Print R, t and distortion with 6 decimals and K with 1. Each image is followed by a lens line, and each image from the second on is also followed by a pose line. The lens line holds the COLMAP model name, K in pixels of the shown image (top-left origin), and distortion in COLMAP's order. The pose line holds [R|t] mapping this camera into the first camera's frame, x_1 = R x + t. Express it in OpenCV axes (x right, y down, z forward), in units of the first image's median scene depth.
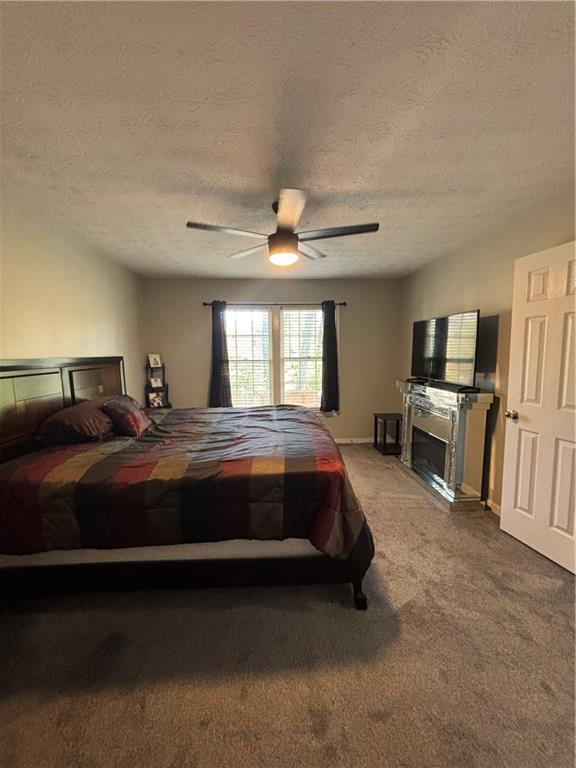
lens RADIAL K [[307.7, 0, 287.1], [0, 307.7, 385.8], [0, 0, 1]] dist [-0.003061, 0.000117]
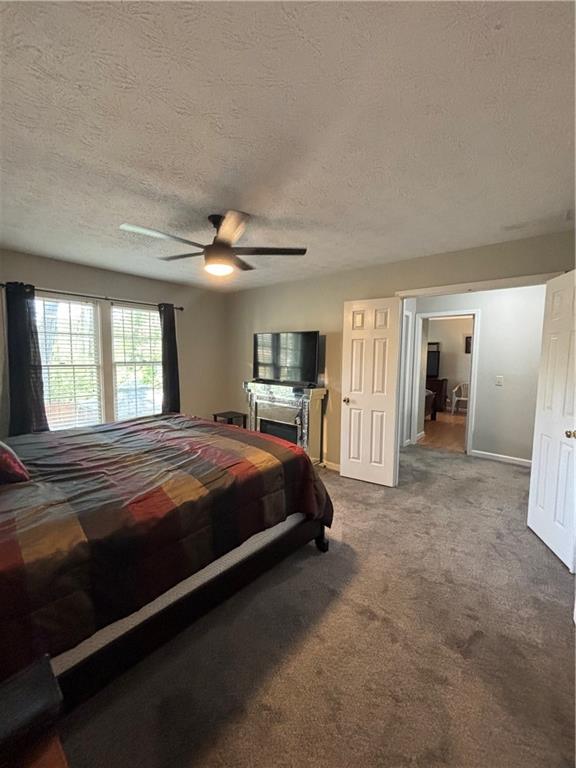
lens RADIAL K [[307.7, 0, 293.5], [0, 307.7, 381.4], [0, 0, 1]] dist [-0.003061, 0.000117]
pose [[0.691613, -0.043495, 0.720958, -0.389570], [0.058666, 0.998270, 0.003948, -0.015271], [-0.719882, 0.039565, 0.692968, 0.065555]]
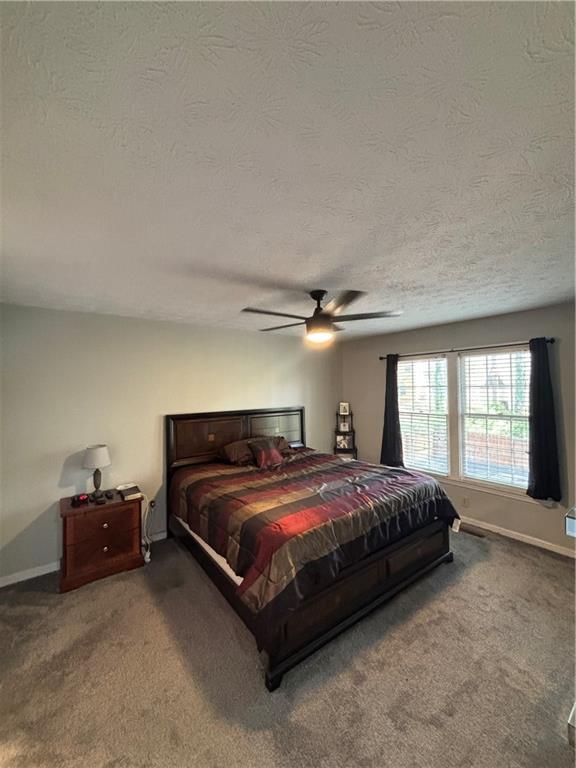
lens RADIAL K [[307.7, 0, 287.3], [0, 307.7, 389.3], [0, 0, 1]] dist [-0.003061, 0.000117]
pose [[0.562435, 0.008591, -0.826797, 0.520693], [-0.090285, 0.994605, -0.051082, -0.092712], [0.821898, 0.103377, 0.560176, 0.186631]]
